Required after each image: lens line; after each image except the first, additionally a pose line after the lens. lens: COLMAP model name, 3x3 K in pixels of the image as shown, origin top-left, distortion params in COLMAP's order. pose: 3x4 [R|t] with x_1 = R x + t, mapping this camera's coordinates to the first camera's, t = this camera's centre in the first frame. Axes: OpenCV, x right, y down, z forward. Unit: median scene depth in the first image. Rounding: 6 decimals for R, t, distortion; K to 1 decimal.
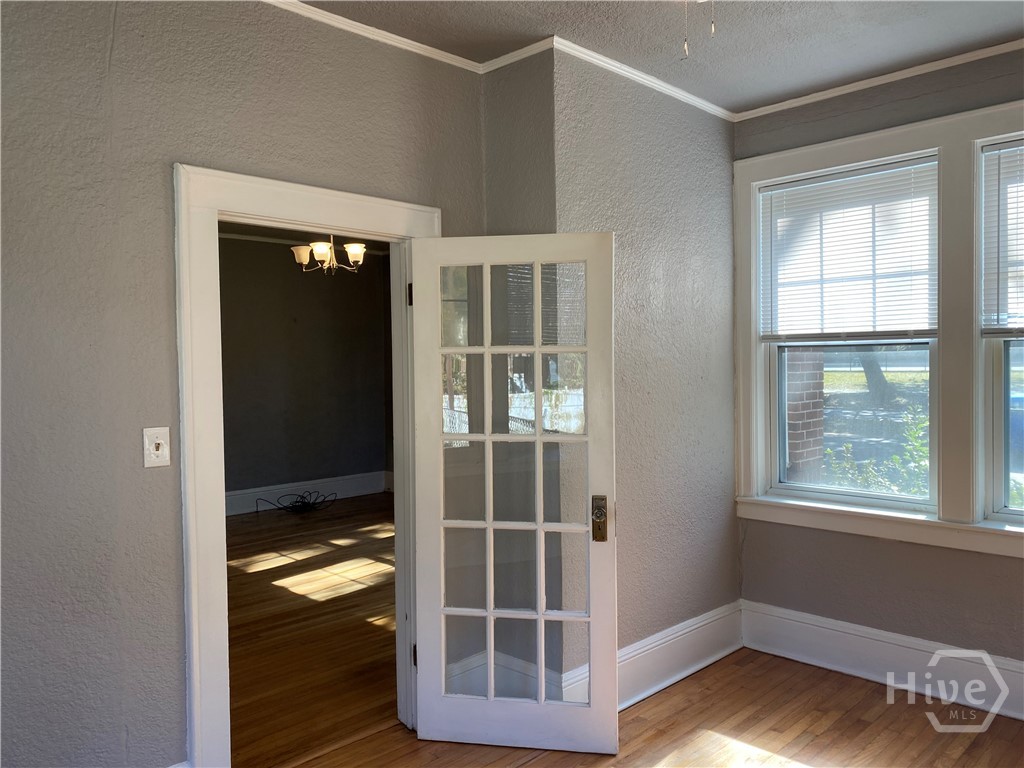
lens RADIAL K [[781.4, 0, 512.0], [0, 781.4, 384.0], [0, 0, 1]] dist [0.003353, 0.002958]
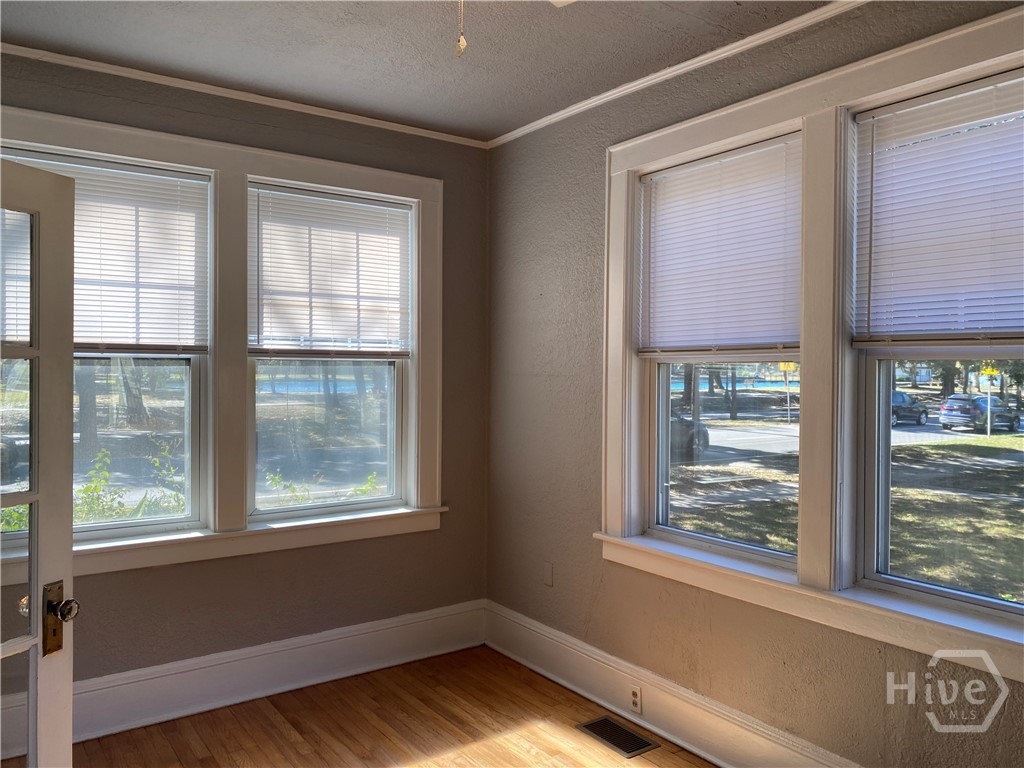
lens RADIAL K [[775.3, 0, 518.4], [0, 775.3, 378.1], [0, 0, 1]] dist [0.042267, -0.068487]
pose [[0.152336, 0.006176, 0.988309, -0.392405], [0.020410, 0.999748, -0.009393, -0.010122], [-0.988118, 0.021602, 0.152171, 0.439239]]
